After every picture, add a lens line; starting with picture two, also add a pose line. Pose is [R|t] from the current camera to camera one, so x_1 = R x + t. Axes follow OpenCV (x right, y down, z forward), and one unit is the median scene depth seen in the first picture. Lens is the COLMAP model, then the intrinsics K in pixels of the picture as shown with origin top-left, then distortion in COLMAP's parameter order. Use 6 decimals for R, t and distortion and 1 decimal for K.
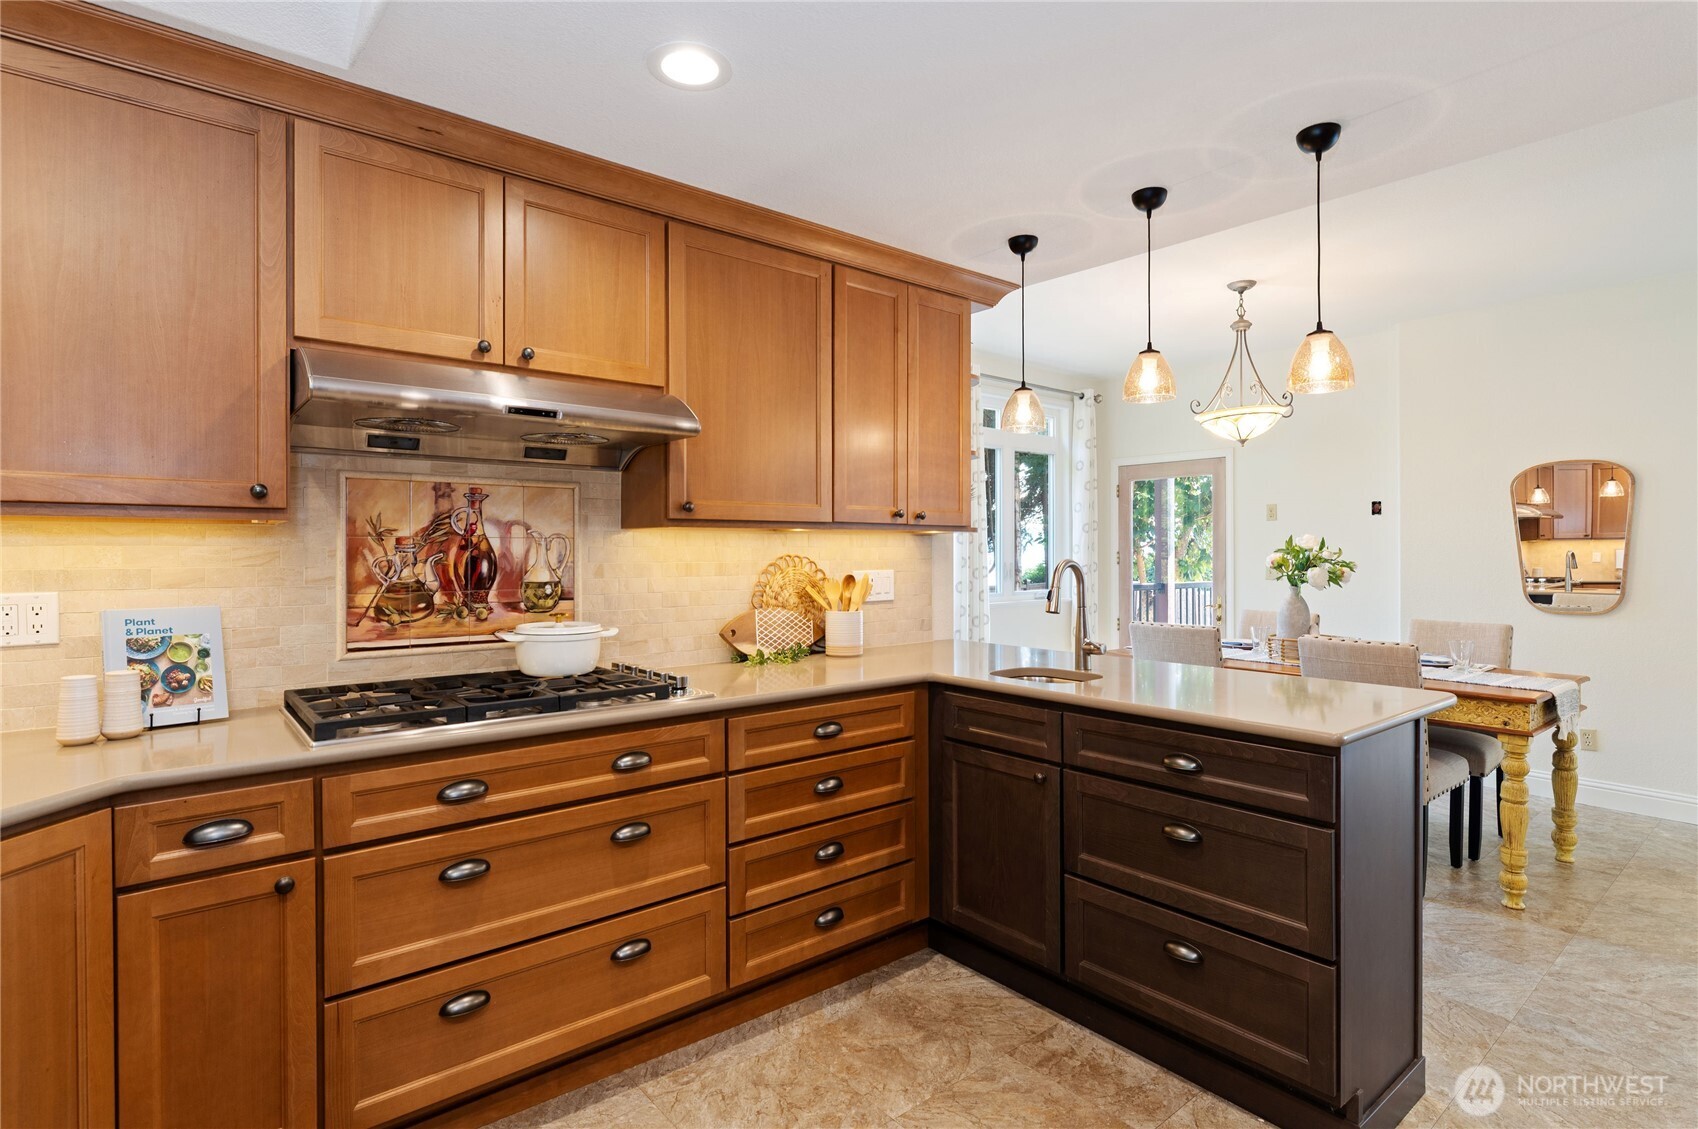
lens RADIAL K [[857.3, 0, 849.0], [0, 857.3, 564.5], [0, 0, 1]] dist [0.001926, 0.000232]
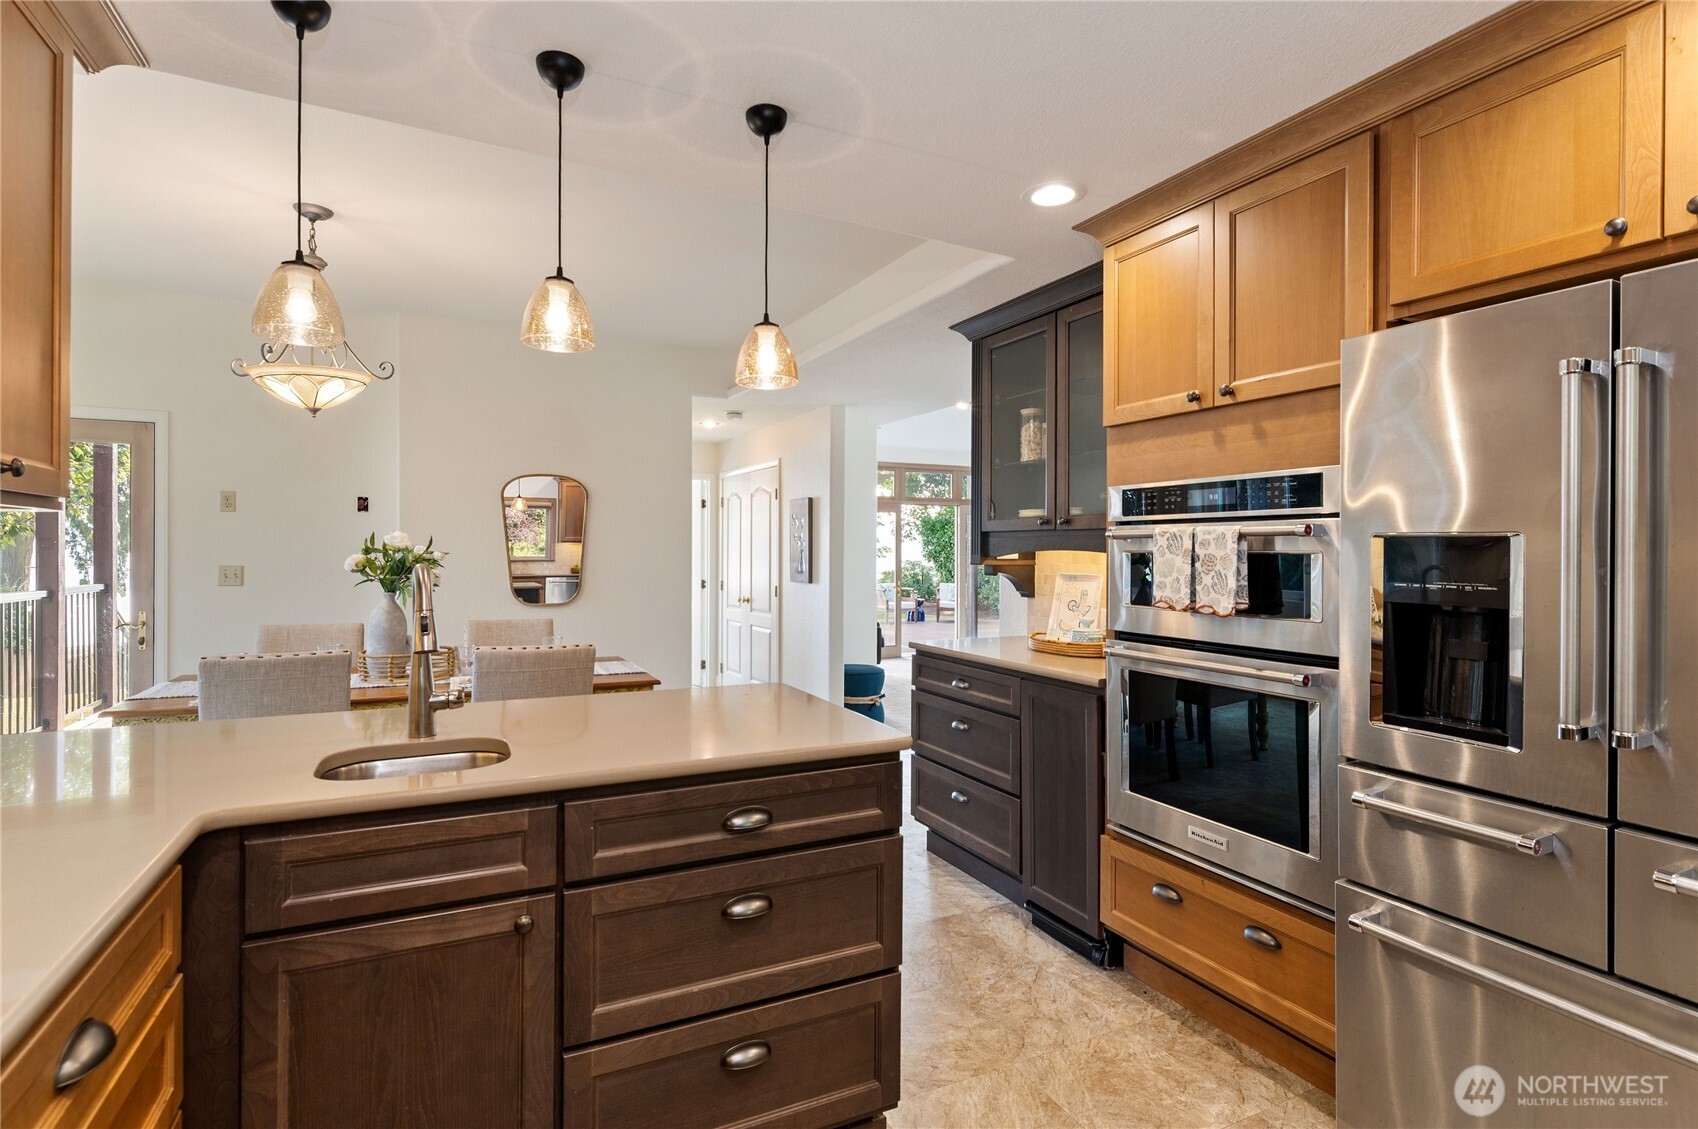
lens RADIAL K [[829.0, 0, 849.9], [0, 829.0, 554.2], [0, 0, 1]] dist [-0.004366, -0.000123]
pose [[0.233567, 0.000374, 0.972341, -0.276666], [0.009574, 0.999951, -0.002685, -0.009287], [-0.972294, 0.009937, 0.233552, 0.593504]]
